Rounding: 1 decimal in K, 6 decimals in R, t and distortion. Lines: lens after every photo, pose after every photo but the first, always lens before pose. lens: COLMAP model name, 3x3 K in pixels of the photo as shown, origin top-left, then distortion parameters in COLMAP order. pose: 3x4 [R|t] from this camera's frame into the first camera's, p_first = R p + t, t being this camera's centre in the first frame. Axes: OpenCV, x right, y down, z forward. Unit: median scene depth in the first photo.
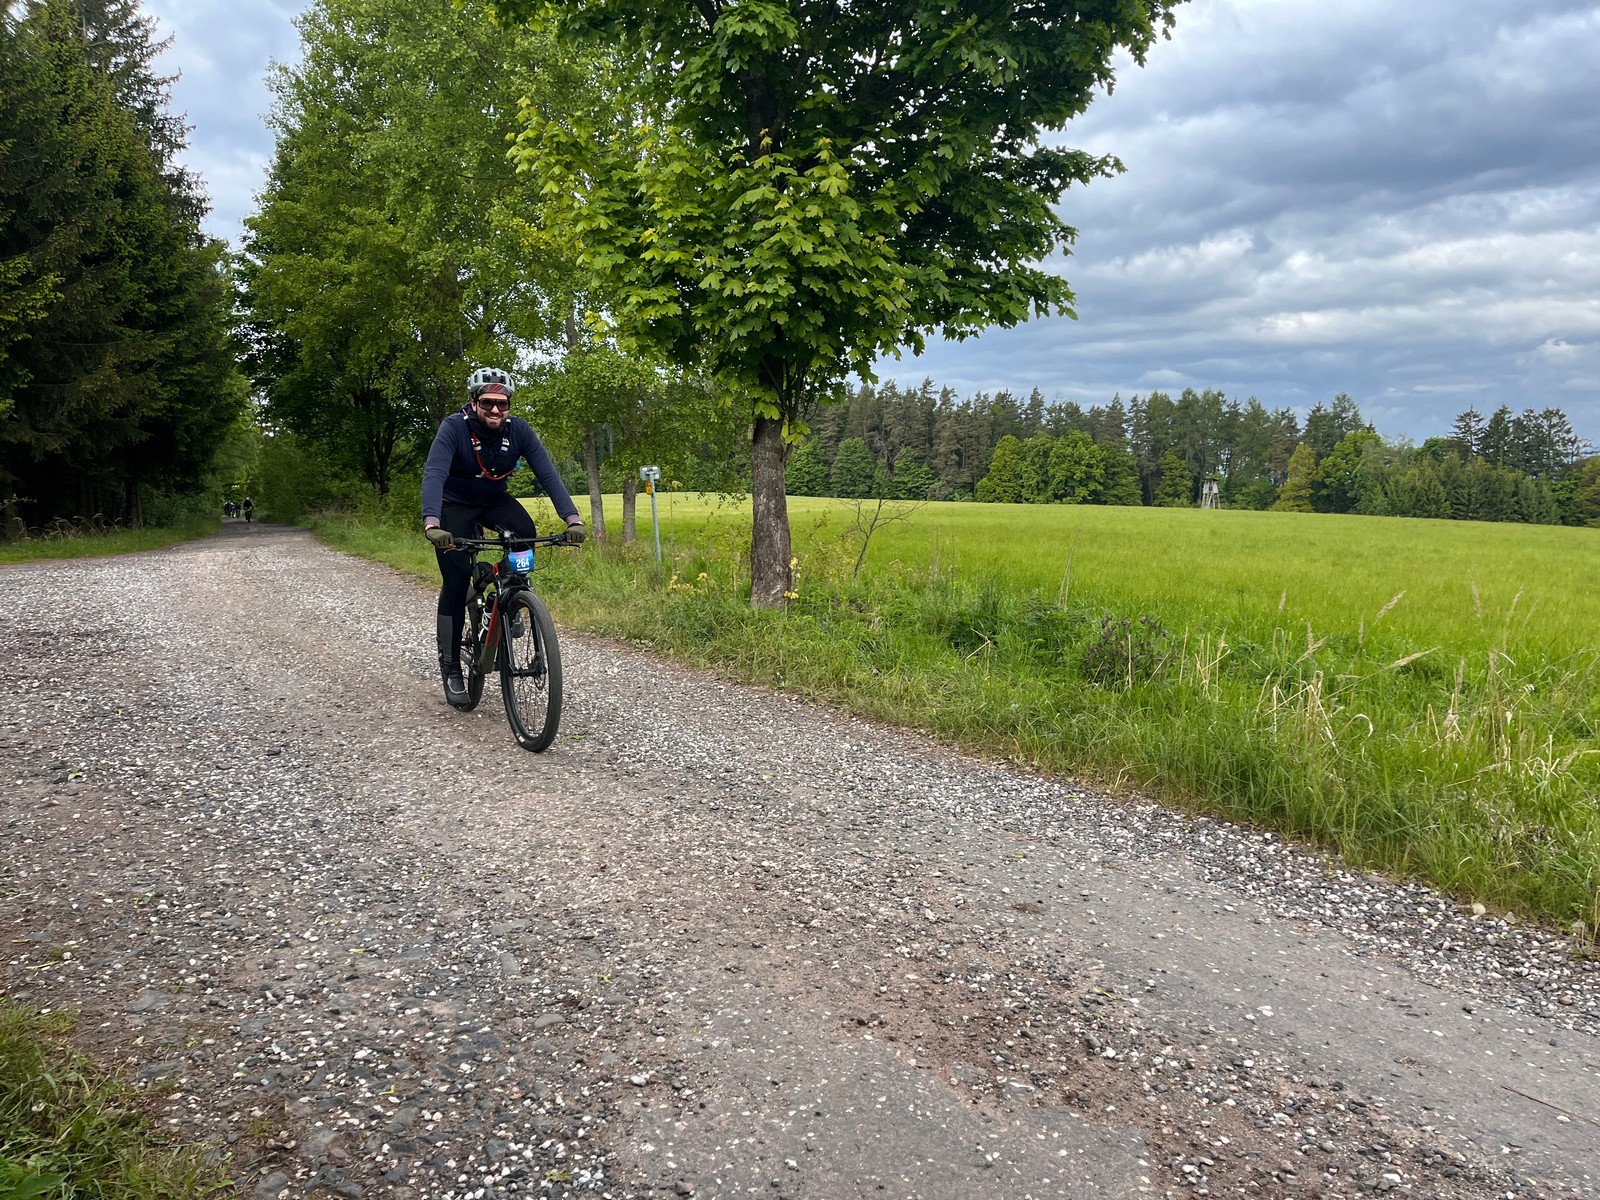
lens RADIAL K [[1199.2, 0, 815.1], [0, 1199.2, 605.4], [0, 0, 1]] dist [0.075003, -0.088946]
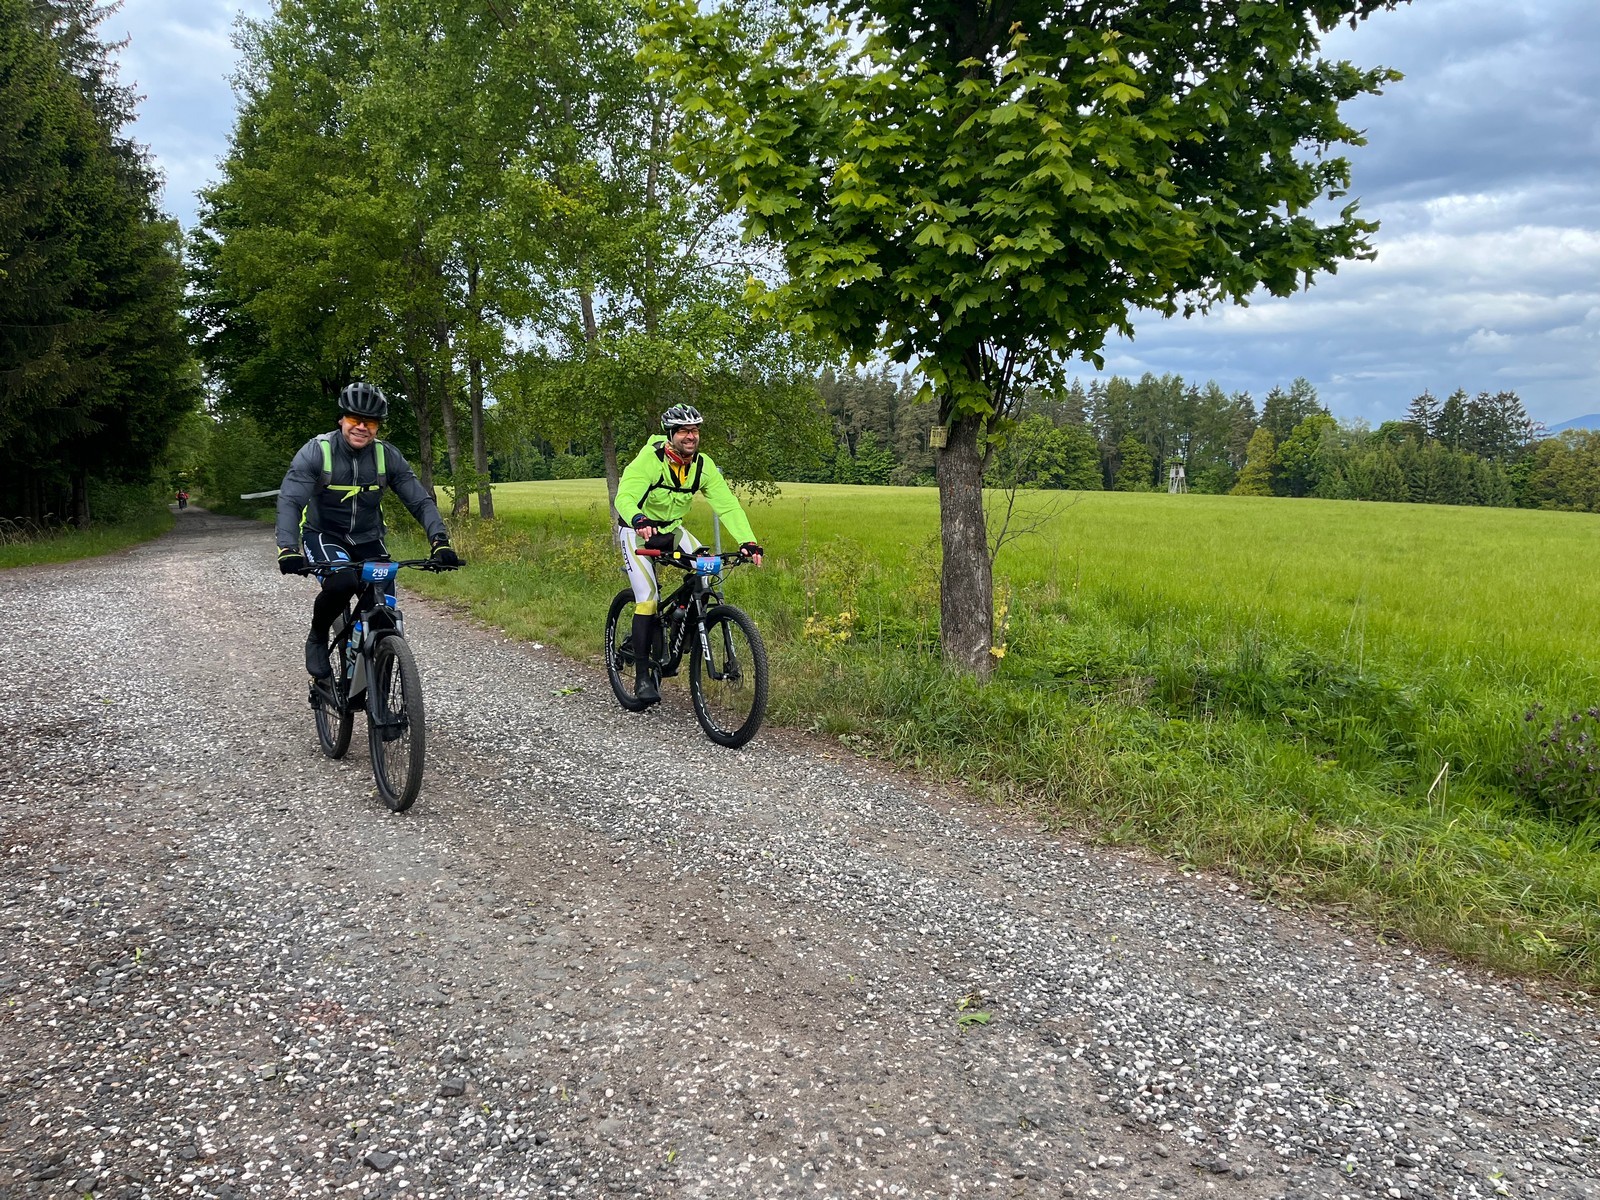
lens RADIAL K [[1199.2, 0, 810.1], [0, 1199.2, 582.0], [0, 0, 1]] dist [0.075003, -0.088946]
pose [[0.999423, -0.006387, 0.033352, -0.254174], [0.006580, 0.999962, -0.005697, -0.077106], [-0.033314, 0.005913, 0.999427, 0.386450]]
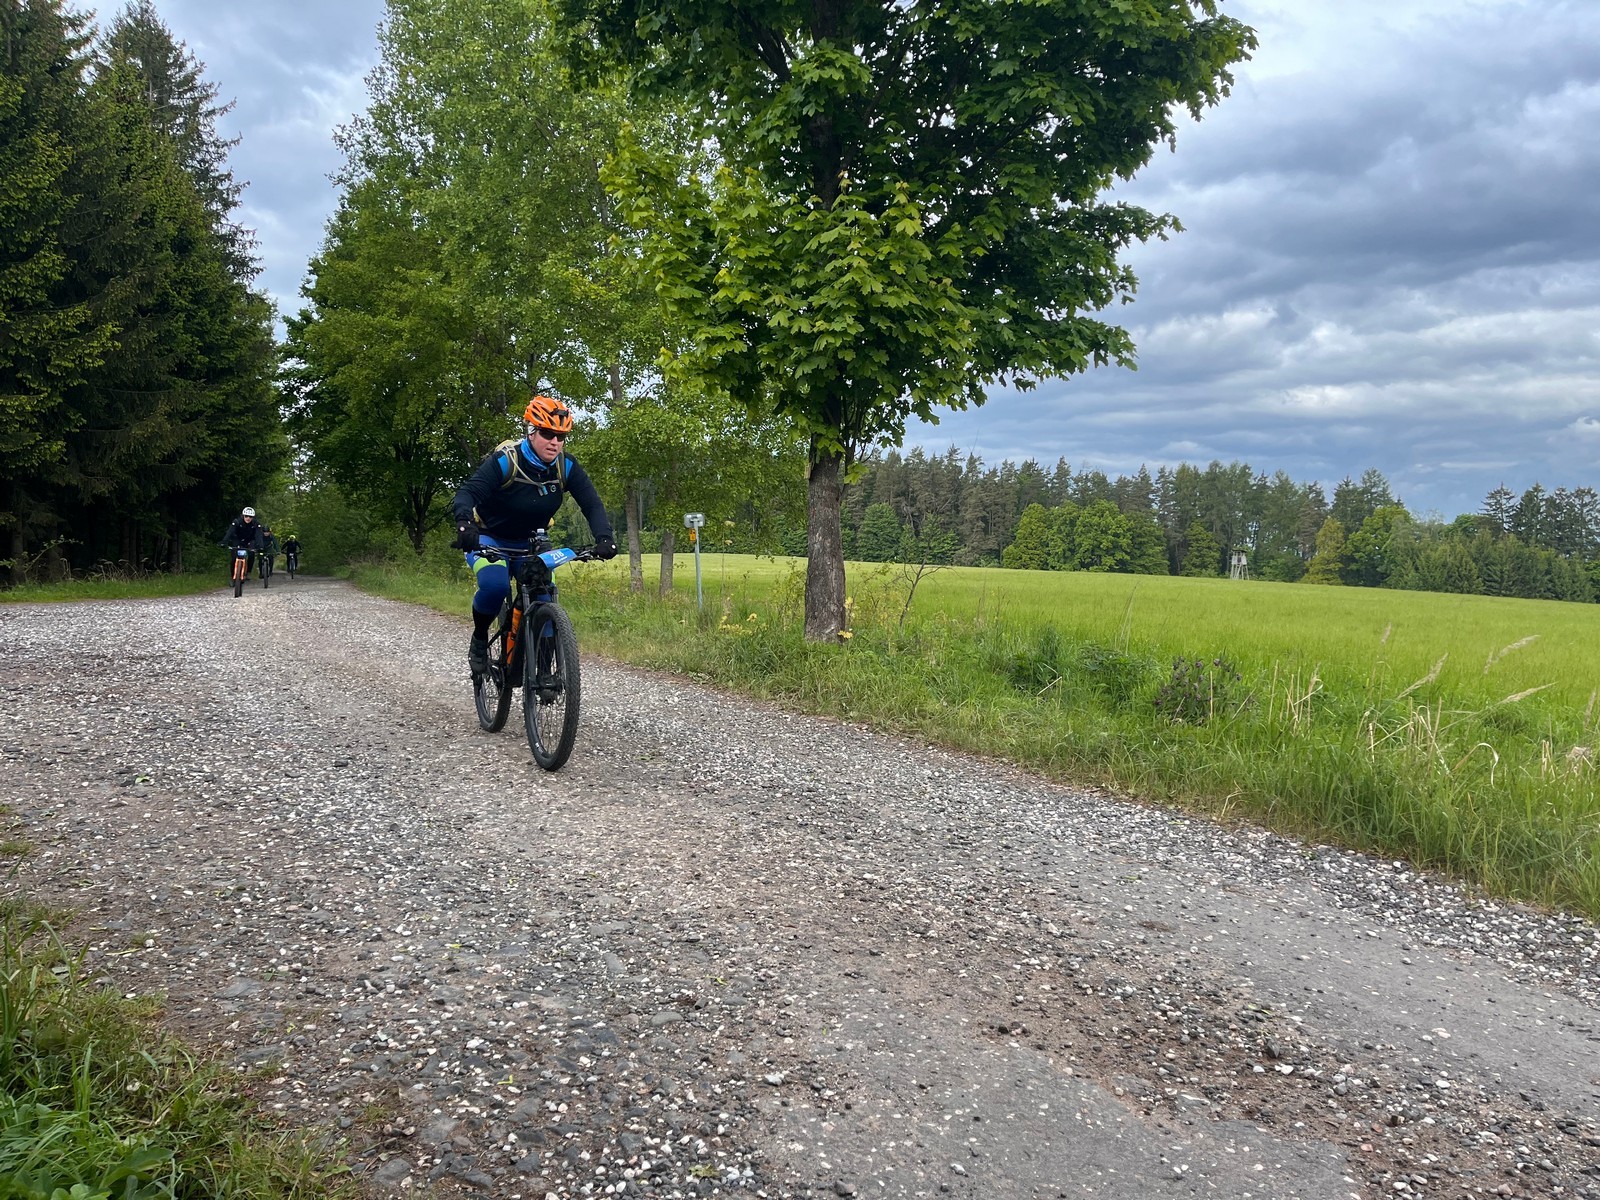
lens RADIAL K [[1199.2, 0, 814.2], [0, 1199.2, 583.0], [0, 0, 1]] dist [0.075003, -0.088946]
pose [[0.999585, 0.019607, -0.021125, -0.040077], [-0.021077, 0.997198, -0.071775, 0.031576], [0.019659, 0.072190, 0.997197, 0.021327]]
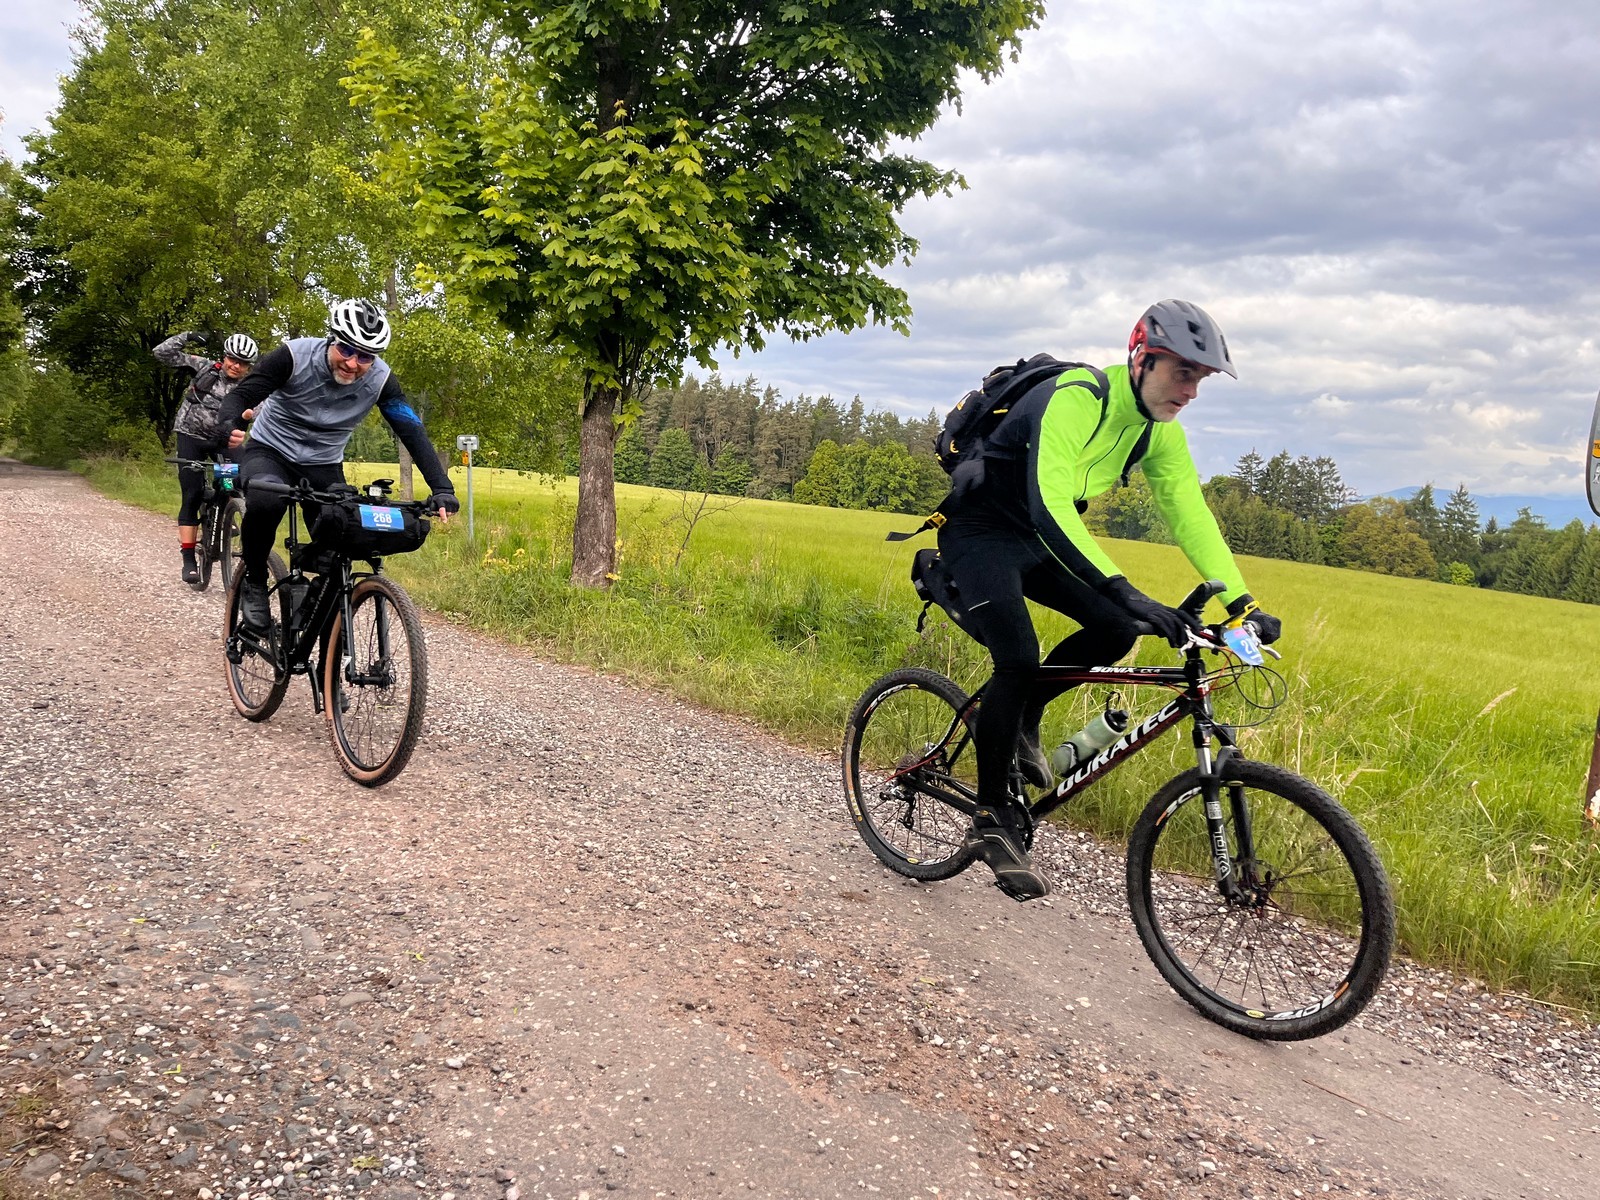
lens RADIAL K [[1199.2, 0, 791.1], [0, 1199.2, 601.9], [0, 0, 1]] dist [0.075003, -0.088946]
pose [[0.988340, 0.065503, 0.137456, -0.015566], [-0.065738, 0.997833, -0.002839, 0.007327], [-0.137344, -0.006230, 0.990504, 0.011310]]
